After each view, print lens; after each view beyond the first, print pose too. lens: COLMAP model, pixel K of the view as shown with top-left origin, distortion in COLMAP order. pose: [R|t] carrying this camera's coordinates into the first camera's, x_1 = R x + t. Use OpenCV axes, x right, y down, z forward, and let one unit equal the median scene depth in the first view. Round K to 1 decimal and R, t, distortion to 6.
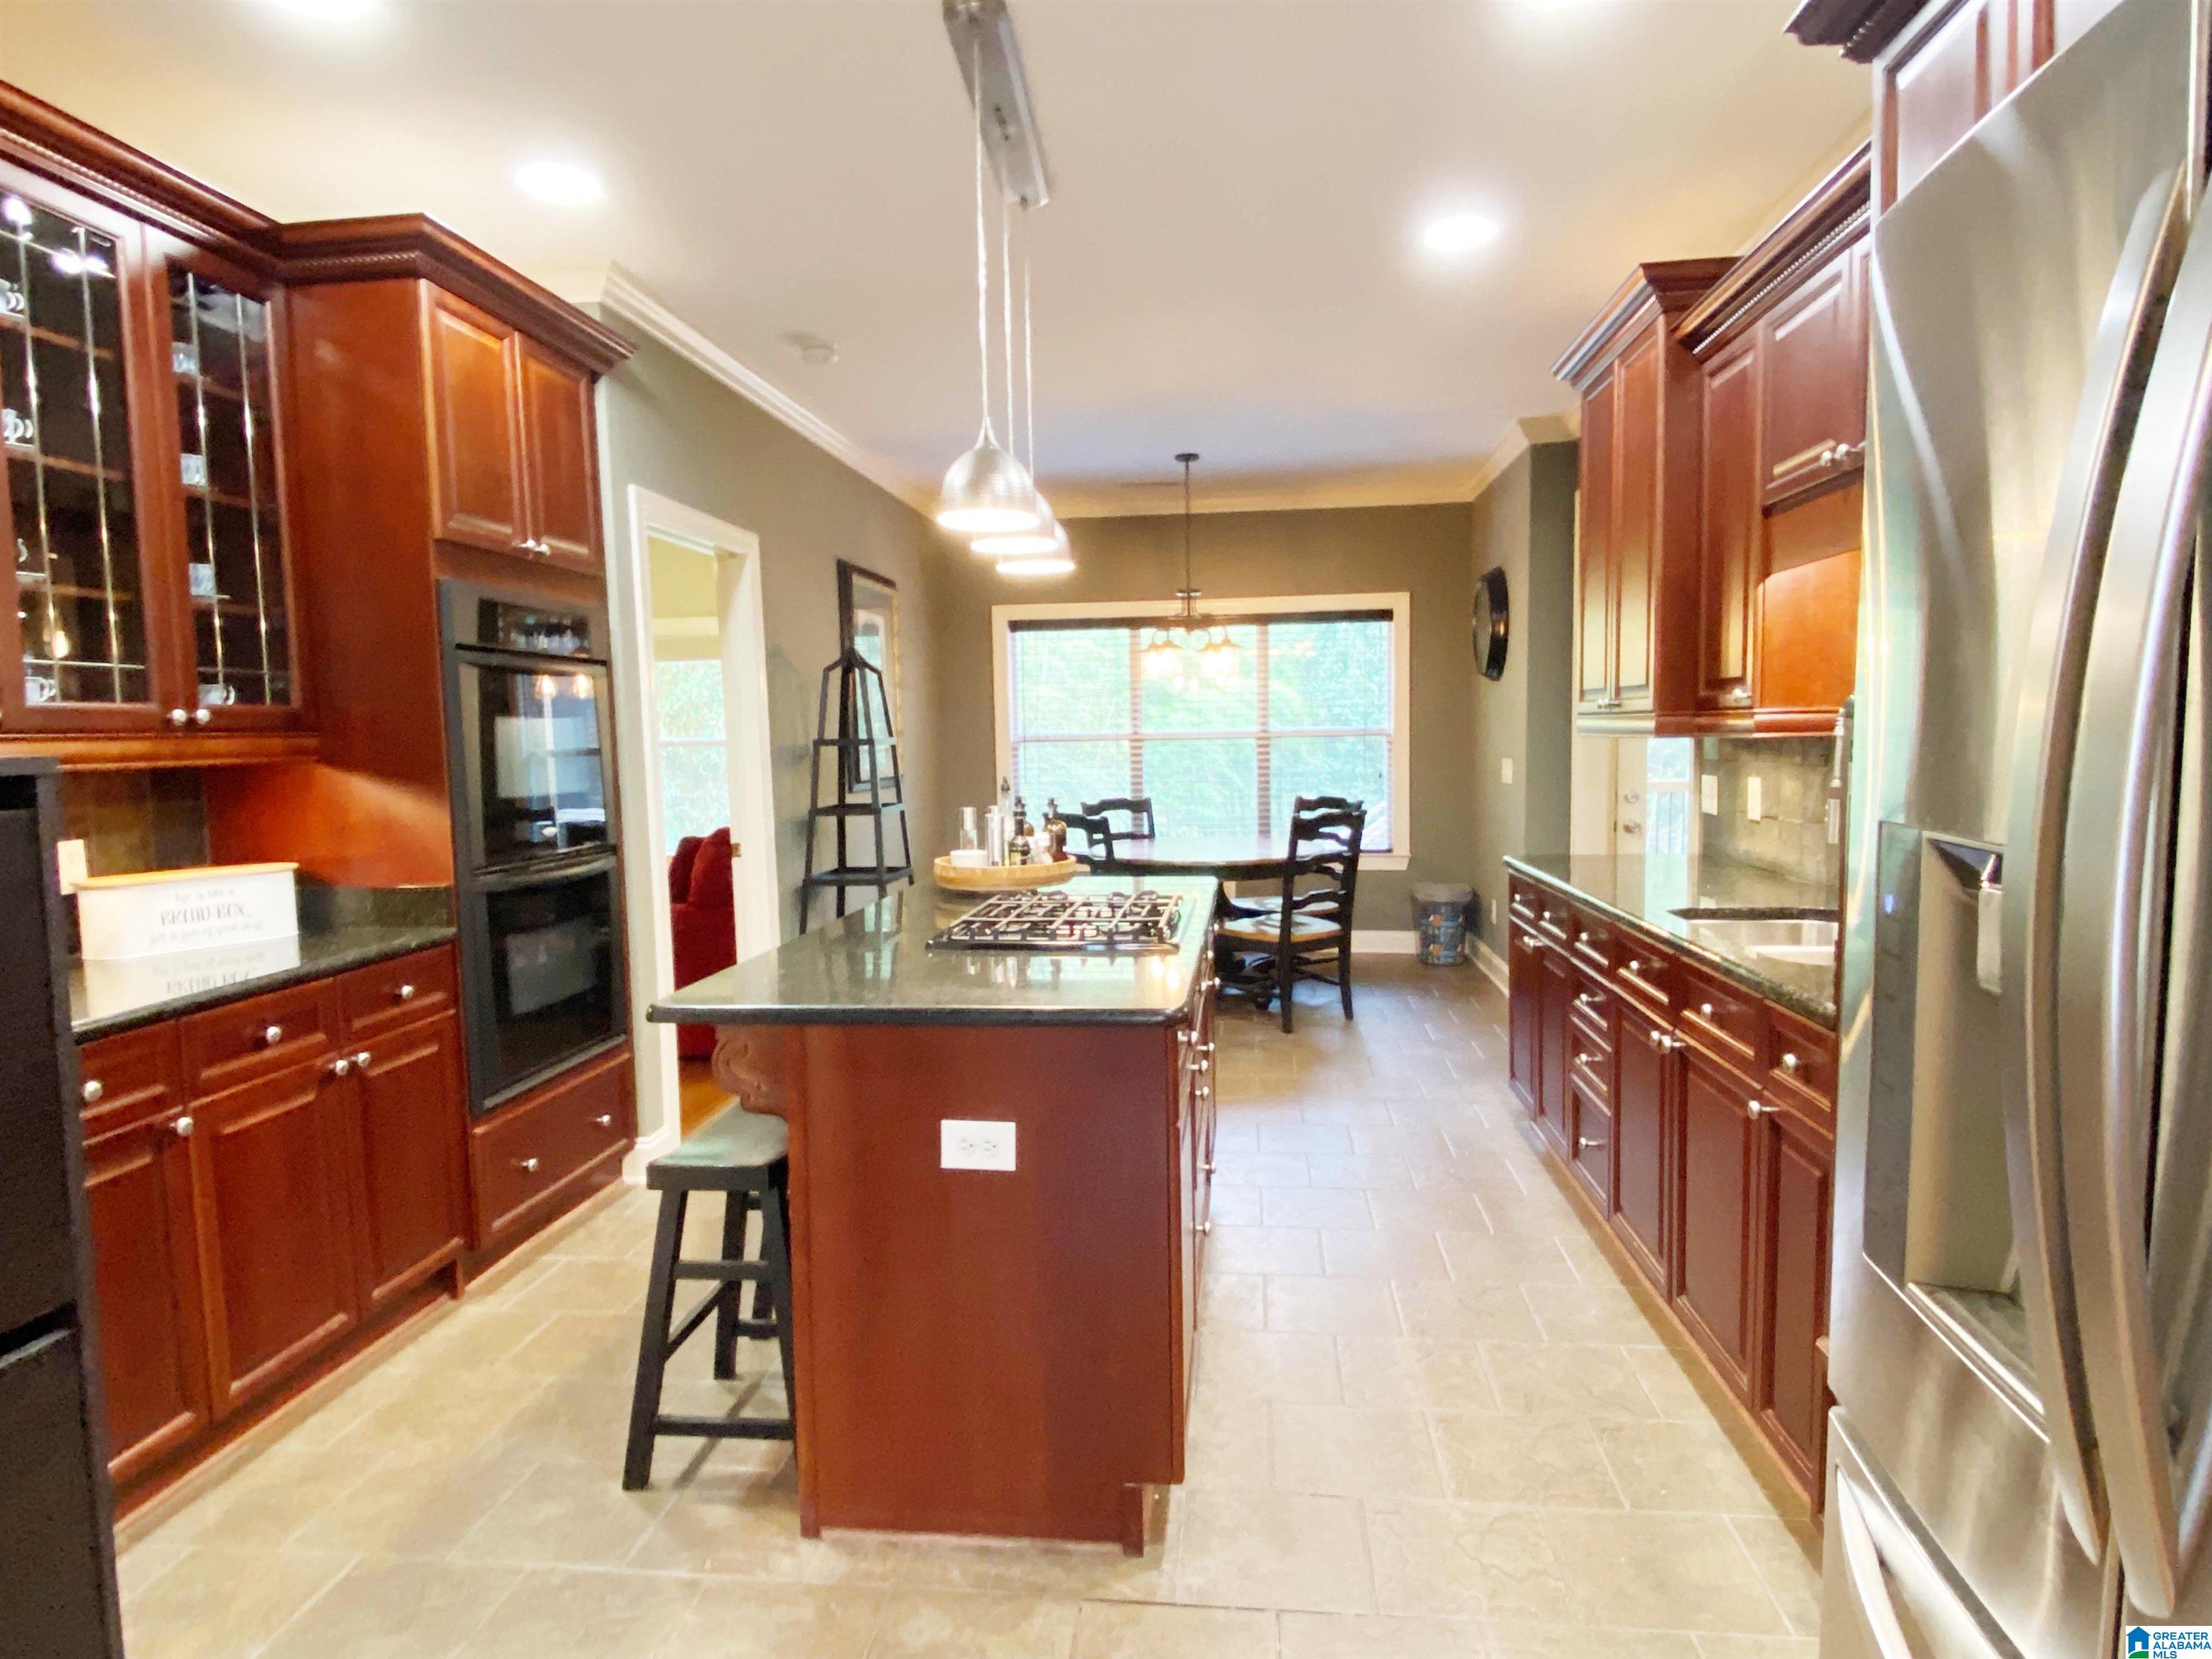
lens RADIAL K [[1251.1, 0, 1106.0], [0, 1251.1, 829.5], [0, 0, 1]] dist [0.052540, -0.056929]
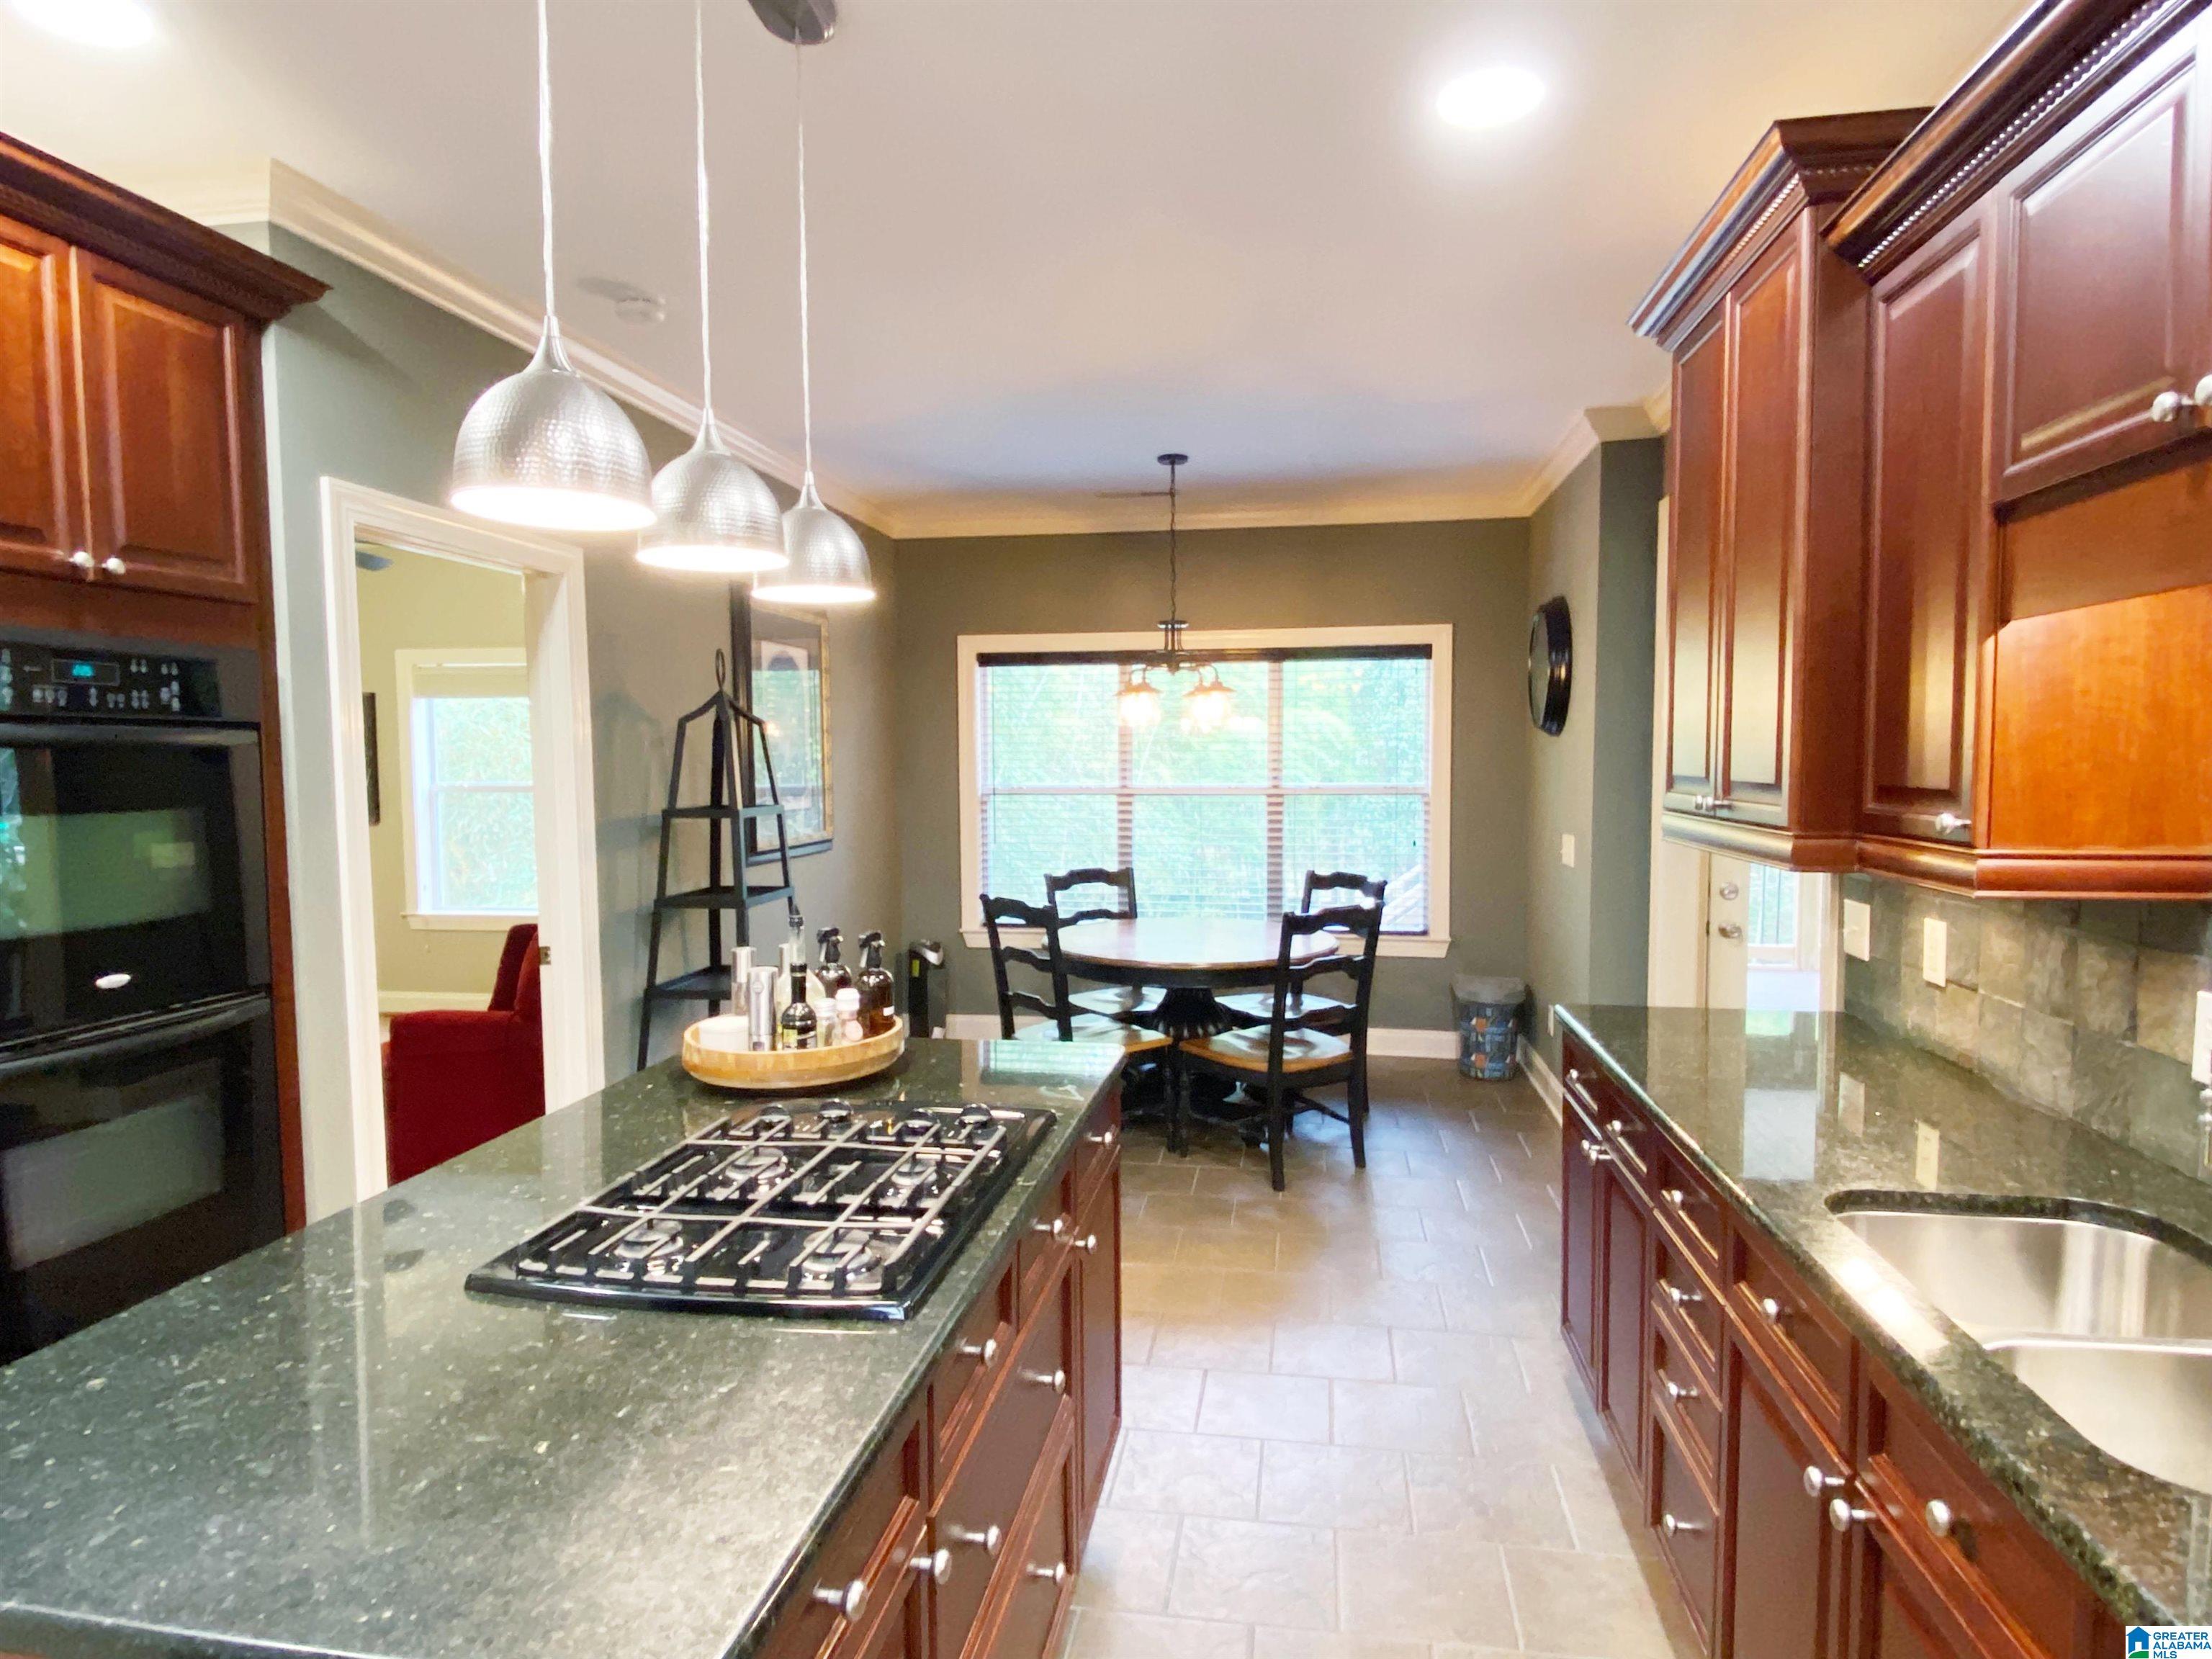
lens RADIAL K [[1251.1, 0, 1106.0], [0, 1251.1, 829.5], [0, 0, 1]] dist [0.052540, -0.056929]
pose [[0.998608, 0.016500, -0.050091, 0.086525], [-0.017339, 0.999716, -0.016363, -0.054491], [0.049806, 0.017209, 0.998611, 0.244975]]
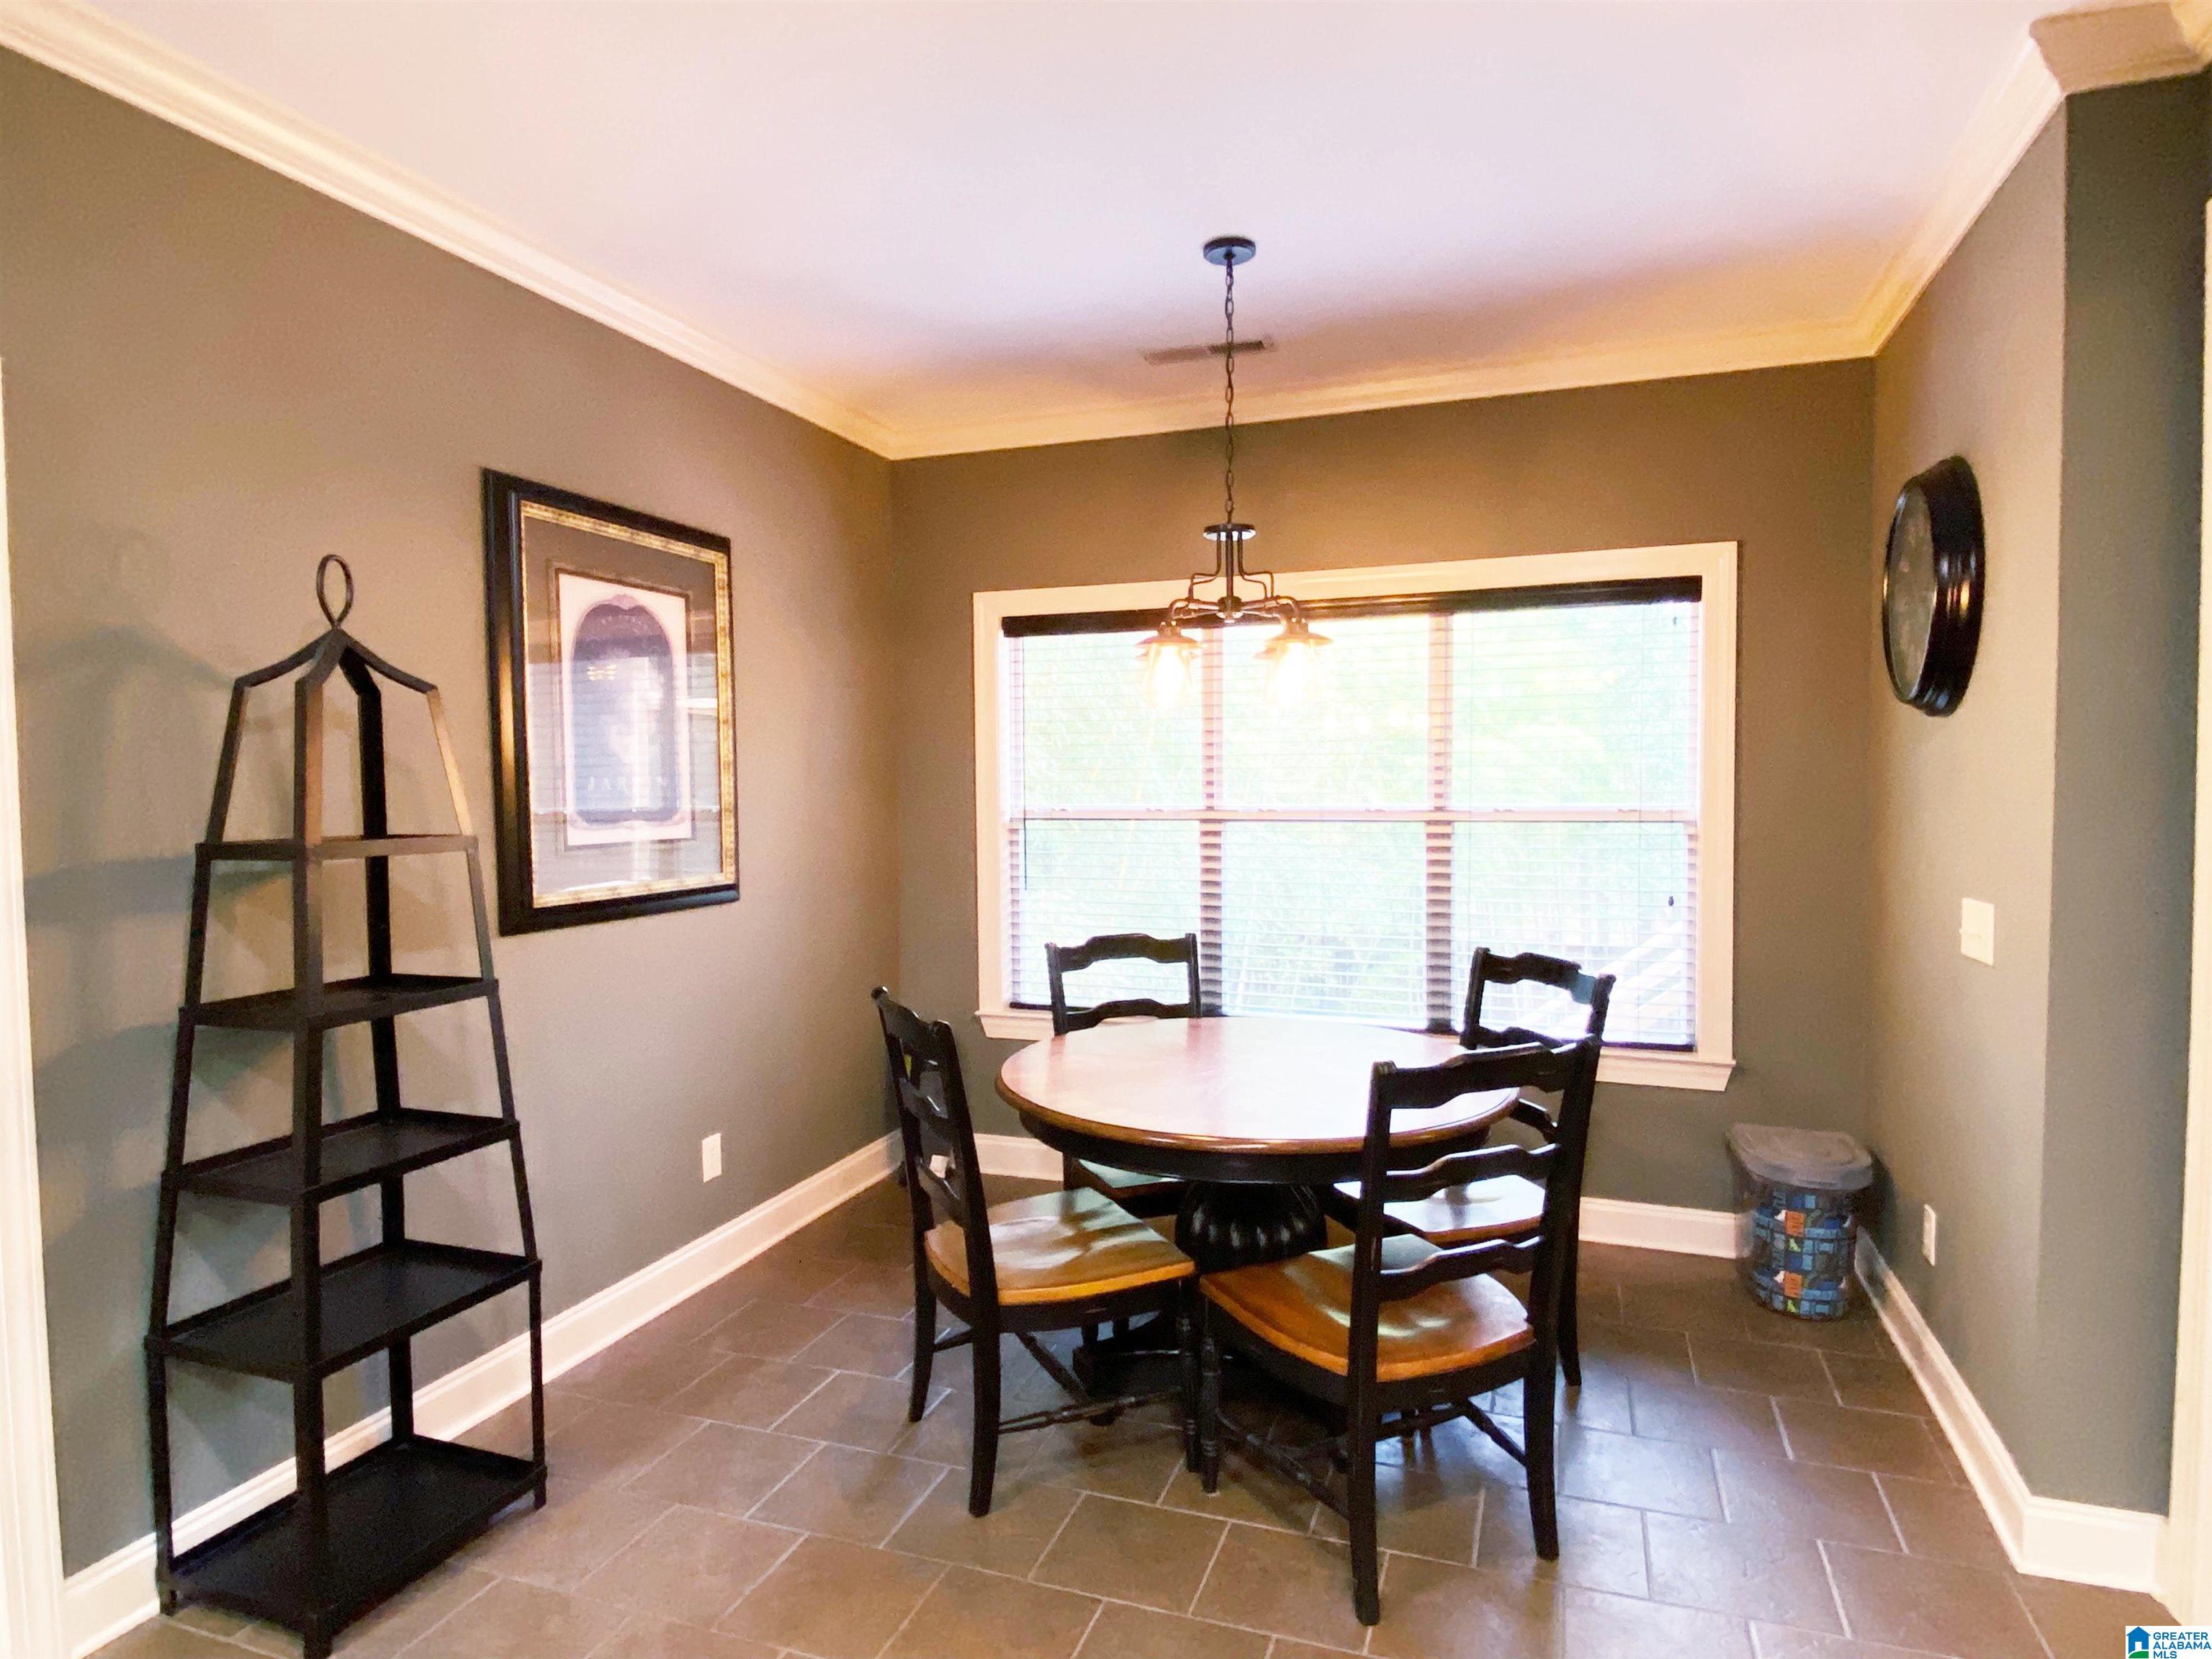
lens RADIAL K [[1251.1, 0, 1106.0], [0, 1251.1, 829.5], [0, 0, 1]] dist [0.052540, -0.056929]
pose [[0.971741, 0.021262, -0.235091, 0.179375], [-0.029758, 0.999024, -0.032654, -0.075840], [0.234167, 0.038727, 0.971425, 0.691738]]
